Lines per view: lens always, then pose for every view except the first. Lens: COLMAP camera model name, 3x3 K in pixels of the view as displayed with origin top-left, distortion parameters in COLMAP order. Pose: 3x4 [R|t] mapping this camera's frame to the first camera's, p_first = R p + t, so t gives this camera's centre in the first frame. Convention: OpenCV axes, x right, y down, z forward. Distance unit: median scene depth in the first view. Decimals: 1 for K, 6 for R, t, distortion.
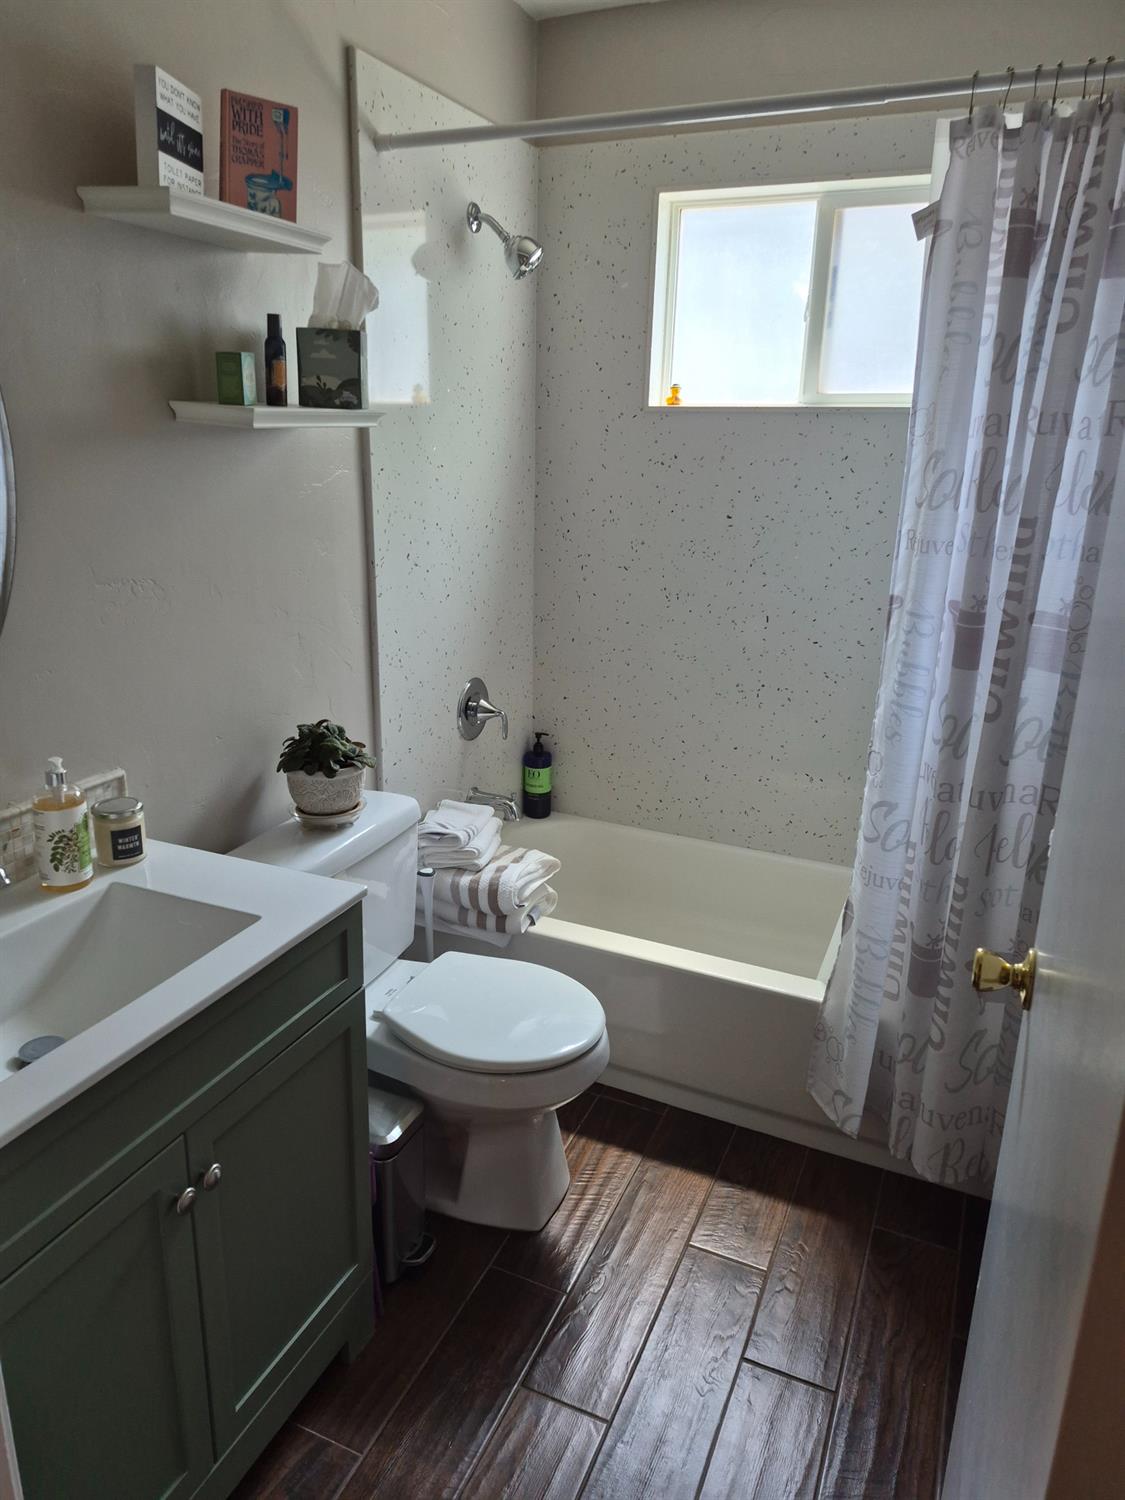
lens RADIAL K [[1042.7, 0, 557.3], [0, 1042.7, 737.5], [0, 0, 1]] dist [0.066585, -0.067267]
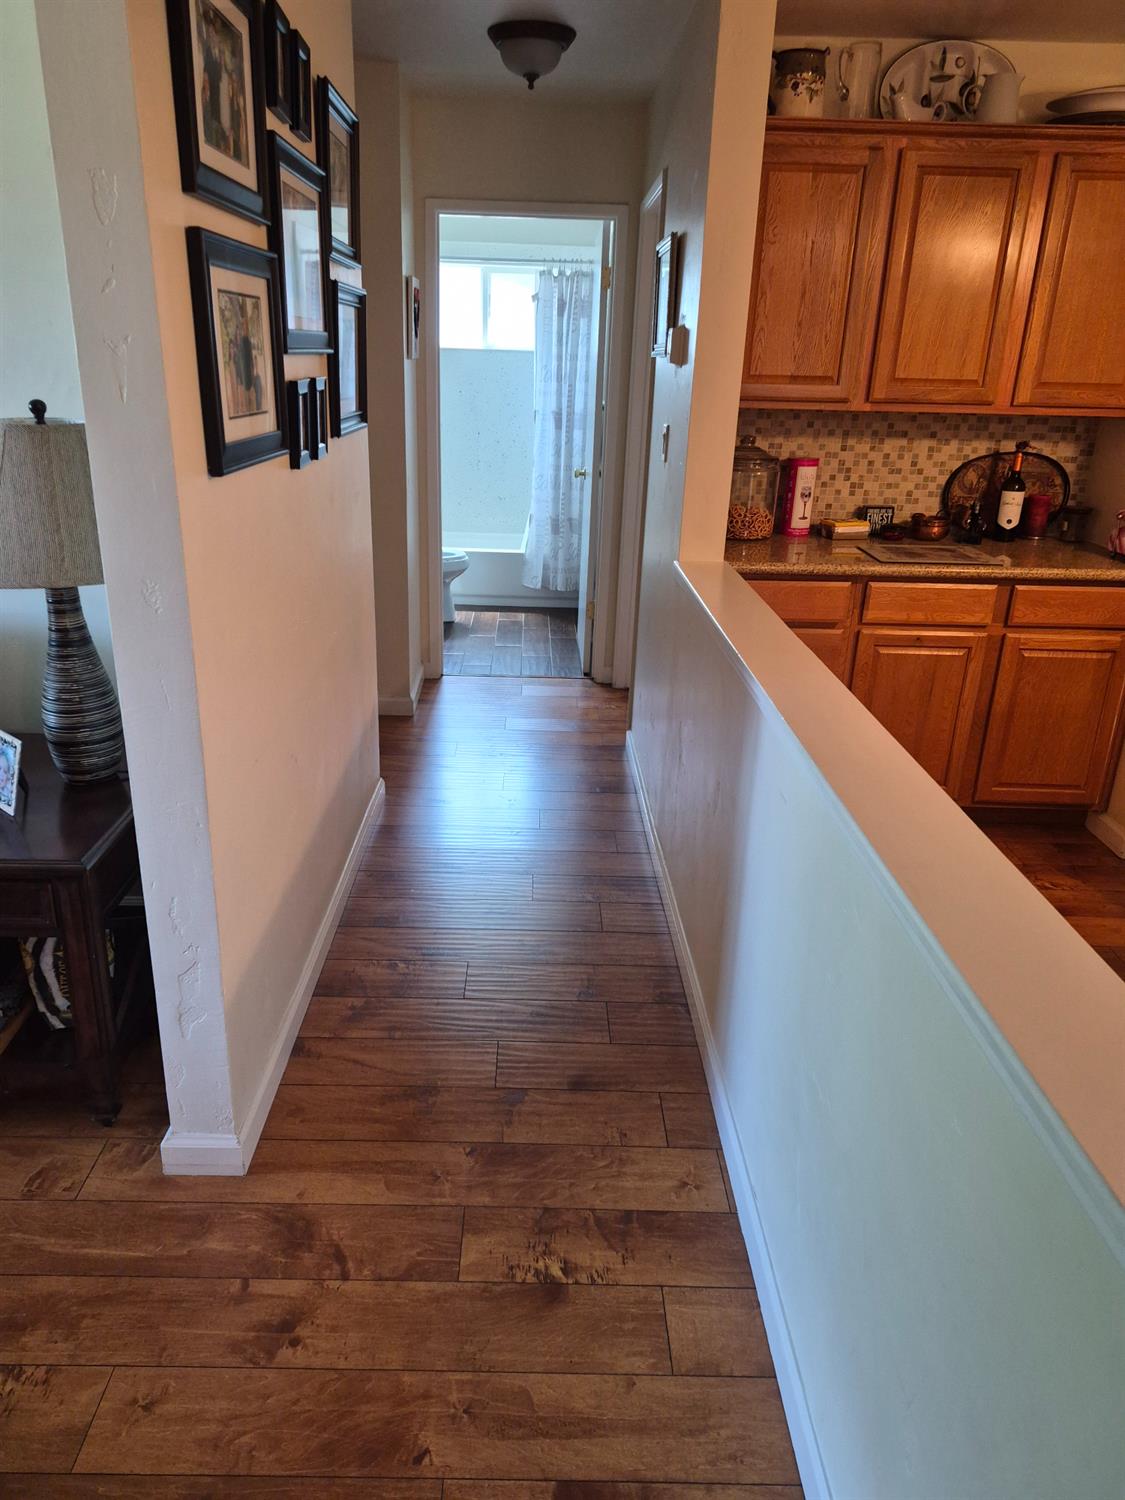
lens RADIAL K [[1042.7, 0, 562.8], [0, 1042.7, 745.6], [0, 0, 1]] dist [0.066585, -0.067267]
pose [[0.916484, -0.127715, 0.379139, -1.043897], [0.101654, 0.990914, 0.088069, 0.664154], [-0.386942, -0.042173, 0.921139, -2.237574]]
